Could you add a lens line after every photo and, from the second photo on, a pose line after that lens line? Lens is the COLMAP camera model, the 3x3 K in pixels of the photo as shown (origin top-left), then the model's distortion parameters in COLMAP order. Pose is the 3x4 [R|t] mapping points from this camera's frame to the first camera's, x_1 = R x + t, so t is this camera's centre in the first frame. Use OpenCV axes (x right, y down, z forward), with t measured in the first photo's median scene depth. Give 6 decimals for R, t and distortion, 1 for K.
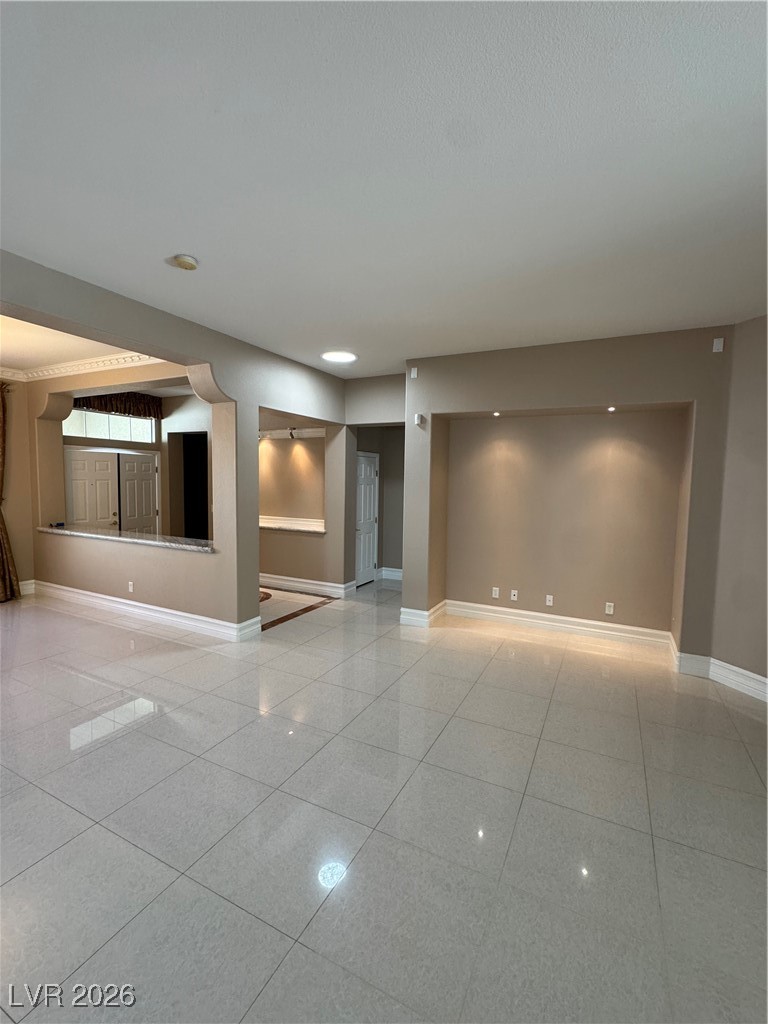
lens RADIAL K [[454.0, 0, 386.2], [0, 454.0, 511.3], [0, 0, 1]] dist [0.005332, 0.000301]
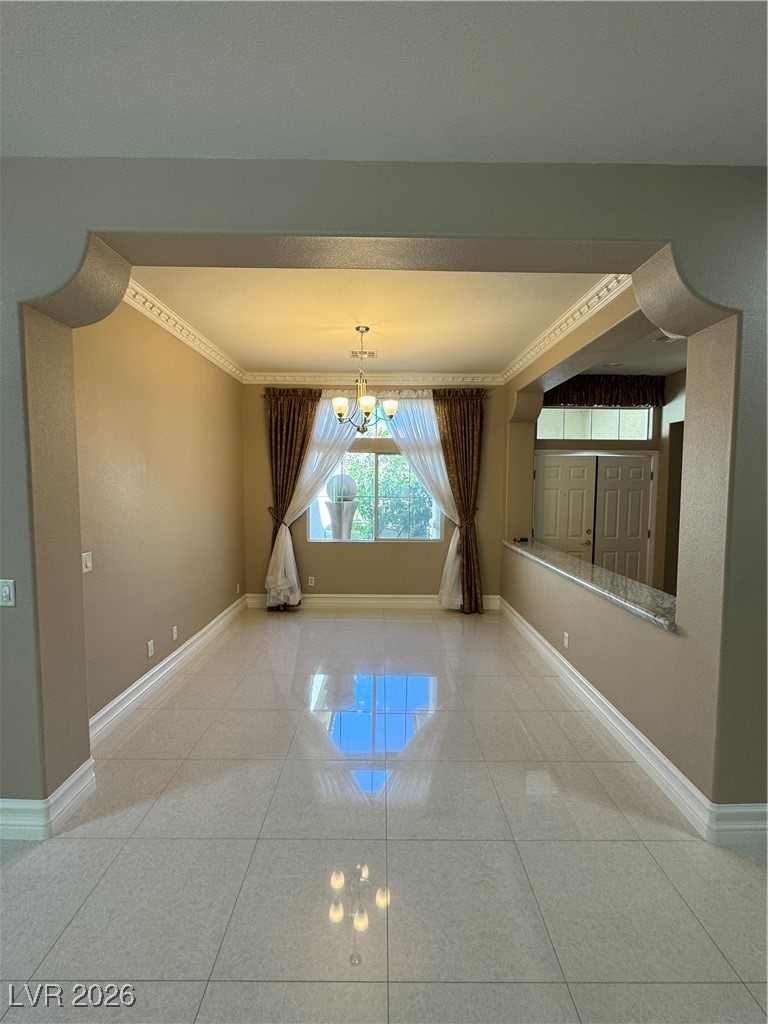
lens RADIAL K [[454.0, 0, 387.6], [0, 454.0, 513.1], [0, 0, 1]] dist [0.005332, 0.000301]
pose [[0.468413, 0.048052, -0.882202, -0.056414], [-0.062144, 0.997839, 0.021355, -0.022369], [0.881321, 0.044821, 0.470387, 0.310945]]
